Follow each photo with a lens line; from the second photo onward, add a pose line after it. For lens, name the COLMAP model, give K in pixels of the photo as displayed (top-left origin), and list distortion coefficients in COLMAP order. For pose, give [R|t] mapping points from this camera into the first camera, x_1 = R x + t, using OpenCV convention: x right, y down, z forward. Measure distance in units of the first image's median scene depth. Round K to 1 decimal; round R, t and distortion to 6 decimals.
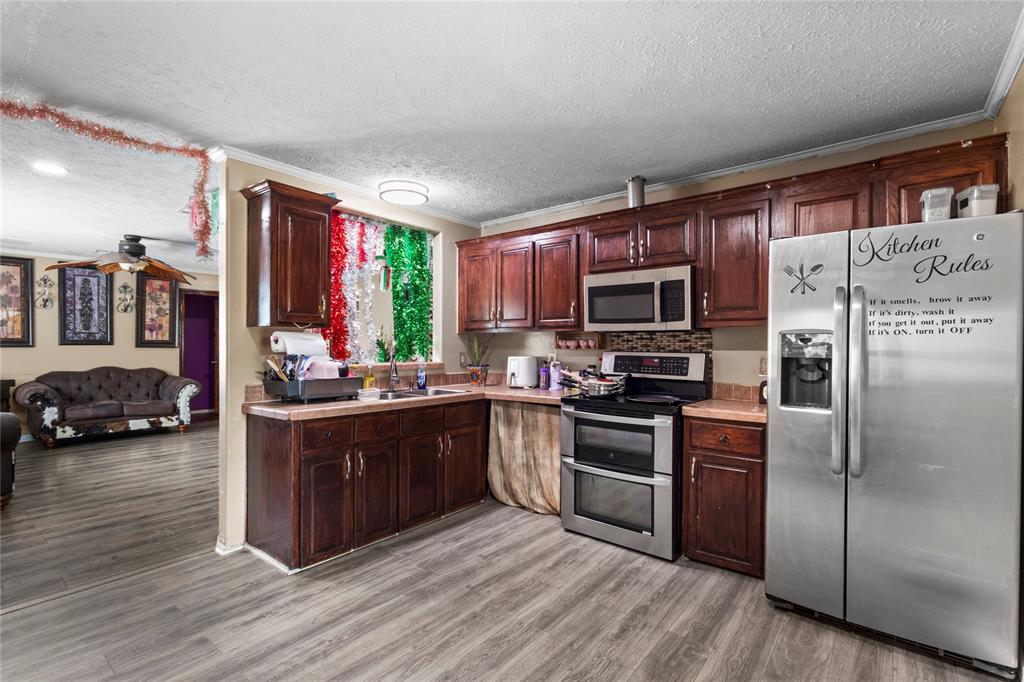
lens RADIAL K [[484.5, 0, 509.1], [0, 484.5, 345.3], [0, 0, 1]] dist [-0.000032, -0.000179]
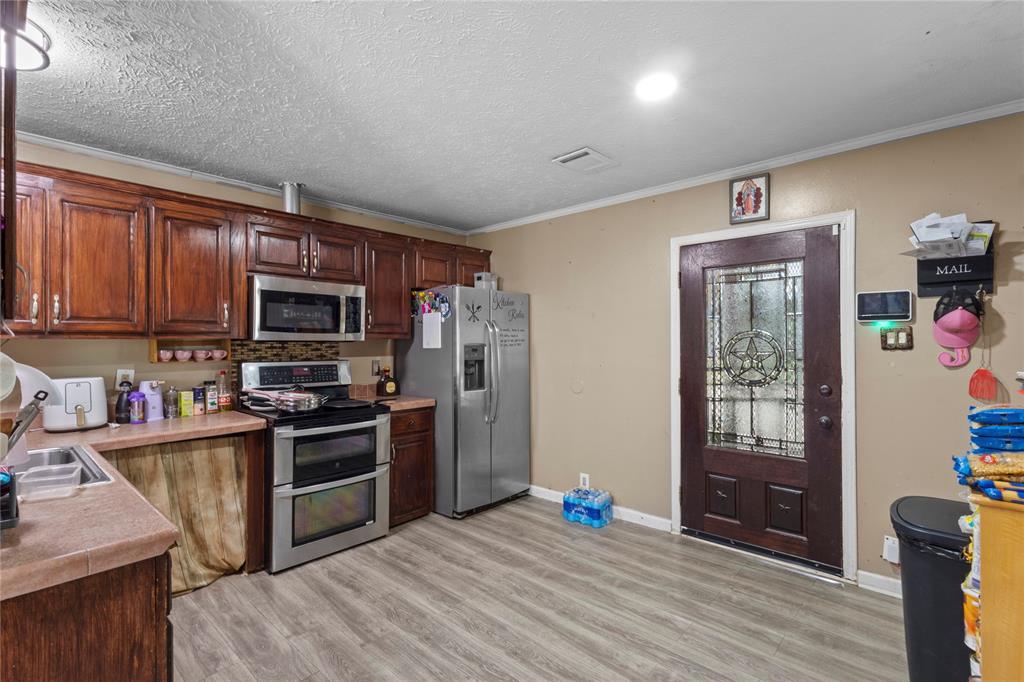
lens RADIAL K [[484.5, 0, 514.8], [0, 484.5, 338.0], [0, 0, 1]] dist [-0.000032, -0.000179]
pose [[0.024007, 0.006200, 0.999693, -0.640502], [0.004576, 0.999970, -0.006311, -0.023814], [-0.999701, 0.004726, 0.023978, 0.488138]]
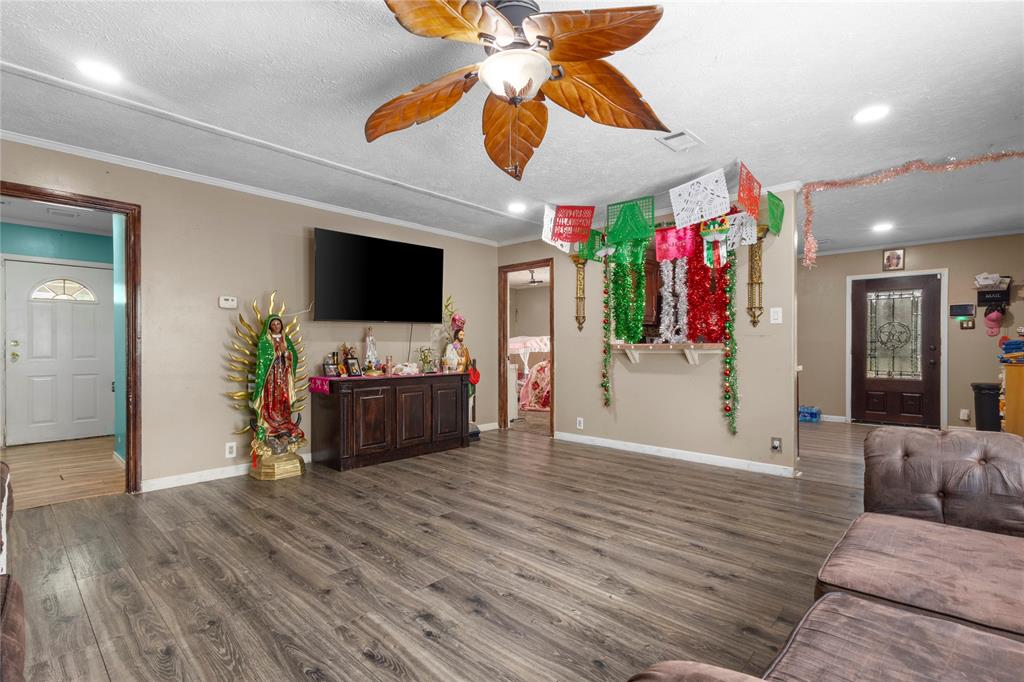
lens RADIAL K [[484.5, 0, 515.7], [0, 484.5, 344.9], [0, 0, 1]] dist [-0.000032, -0.000179]
pose [[0.037506, -0.000395, 0.999296, -1.523991], [-0.000308, 1.000000, 0.000407, 0.037708], [-0.999296, -0.000324, 0.037506, 1.325531]]
